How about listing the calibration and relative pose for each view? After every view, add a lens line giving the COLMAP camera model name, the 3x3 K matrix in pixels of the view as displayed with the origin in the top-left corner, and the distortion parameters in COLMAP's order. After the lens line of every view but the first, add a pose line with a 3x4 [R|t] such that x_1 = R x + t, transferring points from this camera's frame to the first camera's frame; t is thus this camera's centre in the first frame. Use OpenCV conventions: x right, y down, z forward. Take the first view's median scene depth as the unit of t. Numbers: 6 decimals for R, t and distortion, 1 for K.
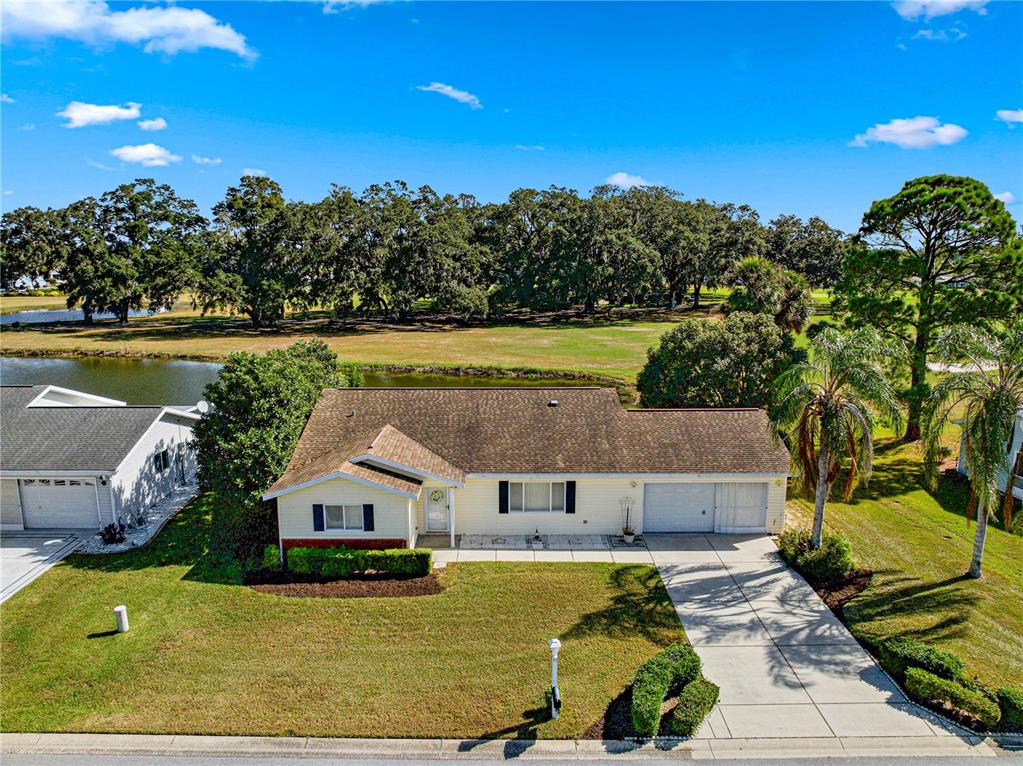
lens RADIAL K [[717.0, 0, 511.5], [0, 717.0, 383.0], [0, 0, 1]] dist [-0.033252, -0.002096]
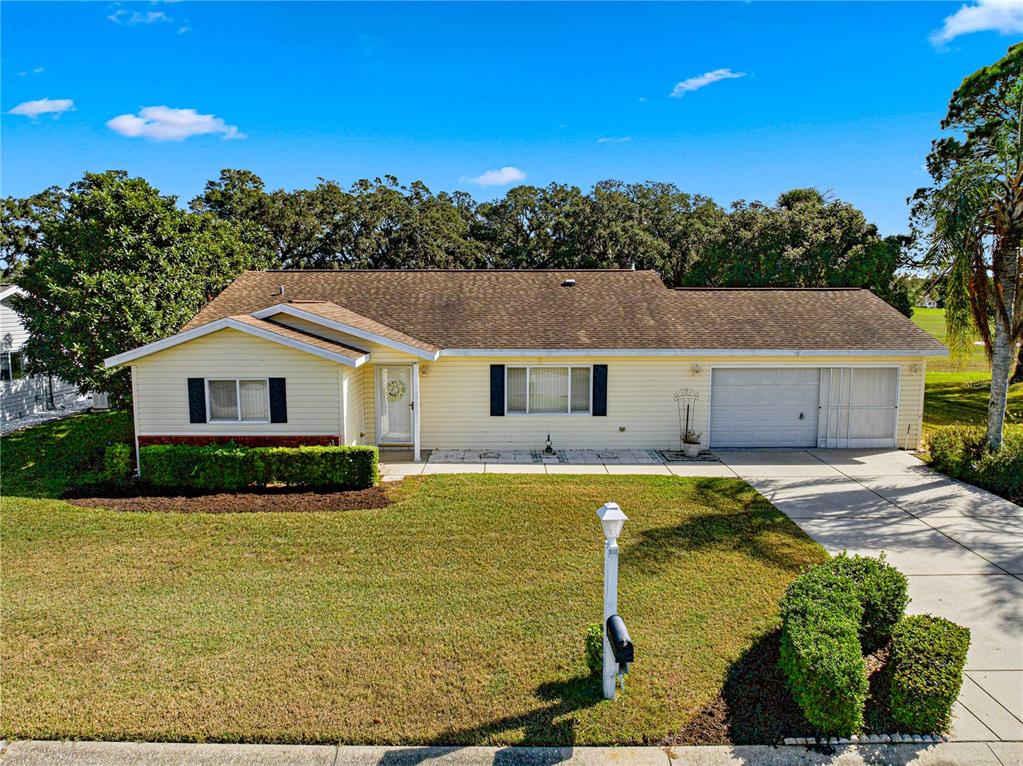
lens RADIAL K [[721.9, 0, 516.1], [0, 721.9, 381.4], [0, 0, 1]] dist [-0.035644, 0.003213]
pose [[0.999944, 0.002283, 0.010348, -0.000716], [-0.001731, 0.998589, -0.053071, 0.195654], [-0.010454, 0.053050, 0.998537, 0.360179]]
